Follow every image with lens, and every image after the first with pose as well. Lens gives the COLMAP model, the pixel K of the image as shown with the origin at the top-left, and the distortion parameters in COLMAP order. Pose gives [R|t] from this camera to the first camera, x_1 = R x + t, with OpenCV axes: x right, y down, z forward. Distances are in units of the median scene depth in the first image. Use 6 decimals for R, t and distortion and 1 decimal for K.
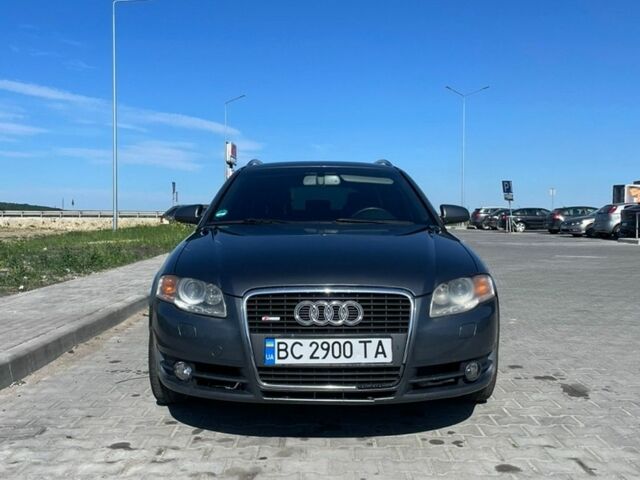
lens RADIAL K [[663.9, 0, 319.4], [0, 663.9, 248.2], [0, 0, 1]] dist [0.130450, -0.247697]
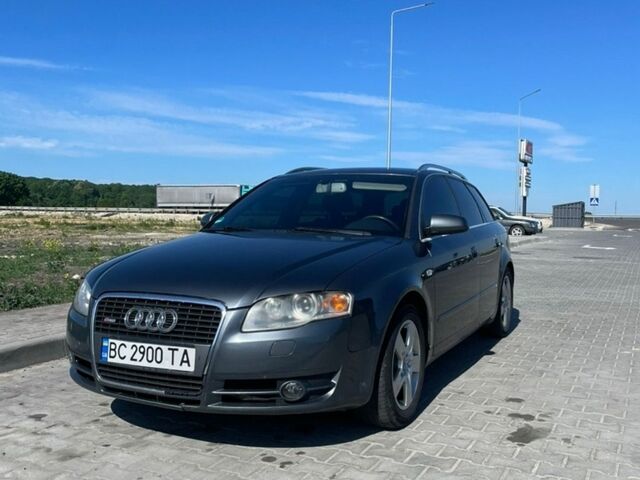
lens RADIAL K [[663.9, 0, 319.4], [0, 663.9, 248.2], [0, 0, 1]] dist [0.130450, -0.247697]
pose [[0.890108, 0.031307, -0.454673, 0.730647], [-0.030973, 0.999487, 0.008185, -0.032223], [0.454696, 0.006797, 0.890621, 0.170767]]
